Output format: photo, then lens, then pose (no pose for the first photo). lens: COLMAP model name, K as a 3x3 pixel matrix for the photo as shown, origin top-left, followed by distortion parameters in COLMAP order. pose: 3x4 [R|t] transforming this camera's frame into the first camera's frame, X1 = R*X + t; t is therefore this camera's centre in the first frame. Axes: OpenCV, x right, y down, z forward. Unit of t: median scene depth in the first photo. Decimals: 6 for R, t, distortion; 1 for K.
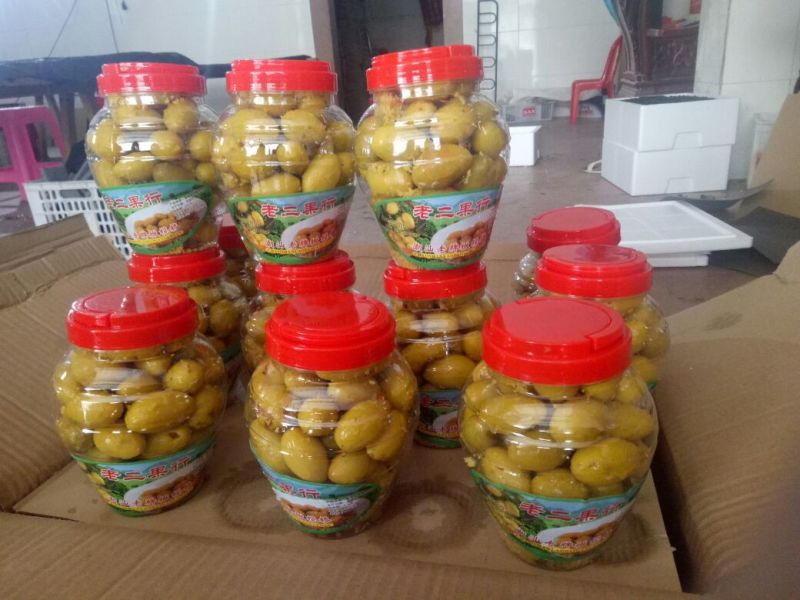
lens RADIAL K [[598.5, 0, 405.1], [0, 598.5, 302.7], [0, 0, 1]] dist [0.012899, -0.003675]
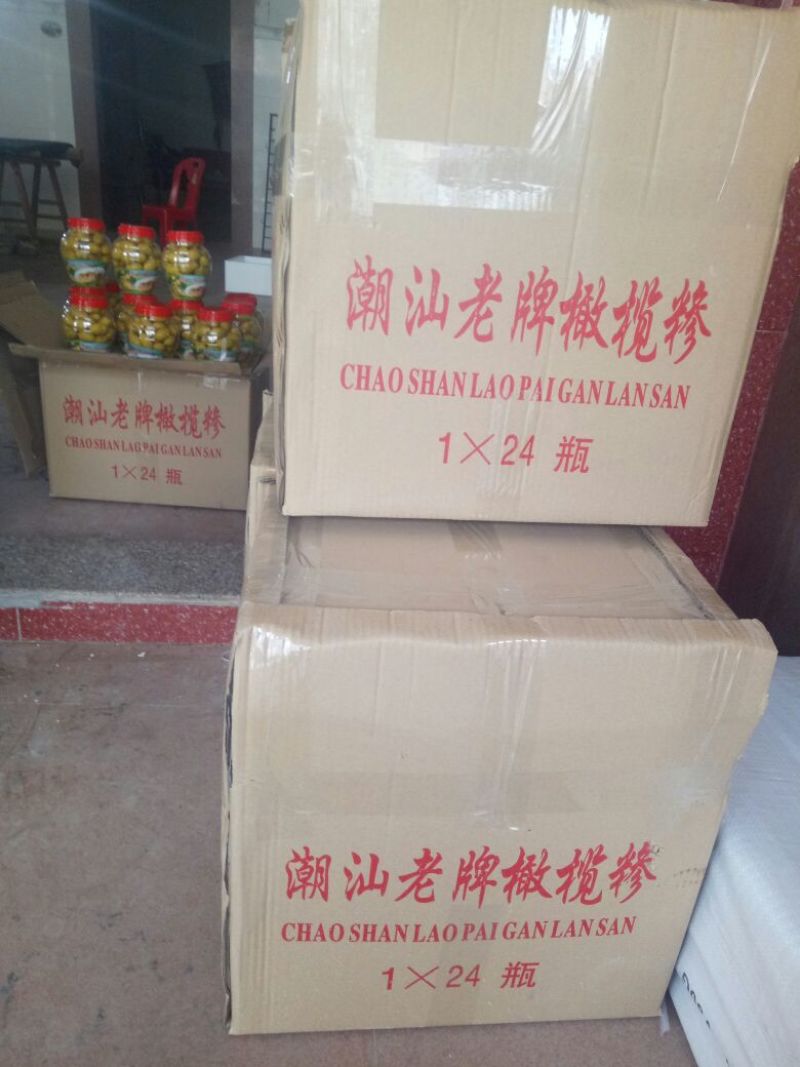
lens RADIAL K [[798.2, 0, 409.0], [0, 798.2, 533.6], [0, 0, 1]] dist [0.012899, -0.003675]
pose [[0.956075, 0.037910, 0.290659, -0.007128], [-0.053131, 0.997589, 0.044650, 0.965372], [-0.288266, -0.058132, 0.955784, -3.615202]]
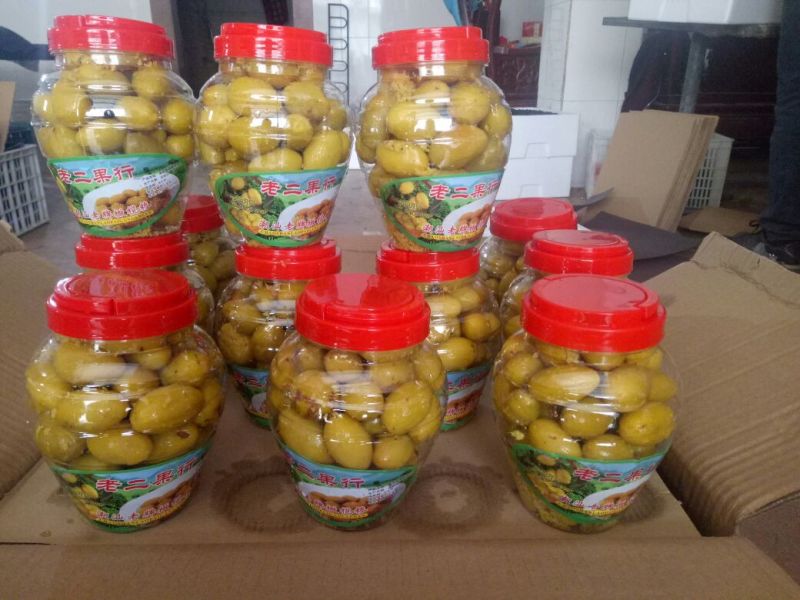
lens RADIAL K [[598.5, 0, 400.9], [0, 598.5, 304.3], [0, 0, 1]] dist [0.012899, -0.003675]
pose [[0.969510, -0.021025, 0.244148, -0.267515], [0.022194, 0.999752, -0.002037, 0.033900], [-0.244045, 0.007394, 0.969736, 0.050599]]
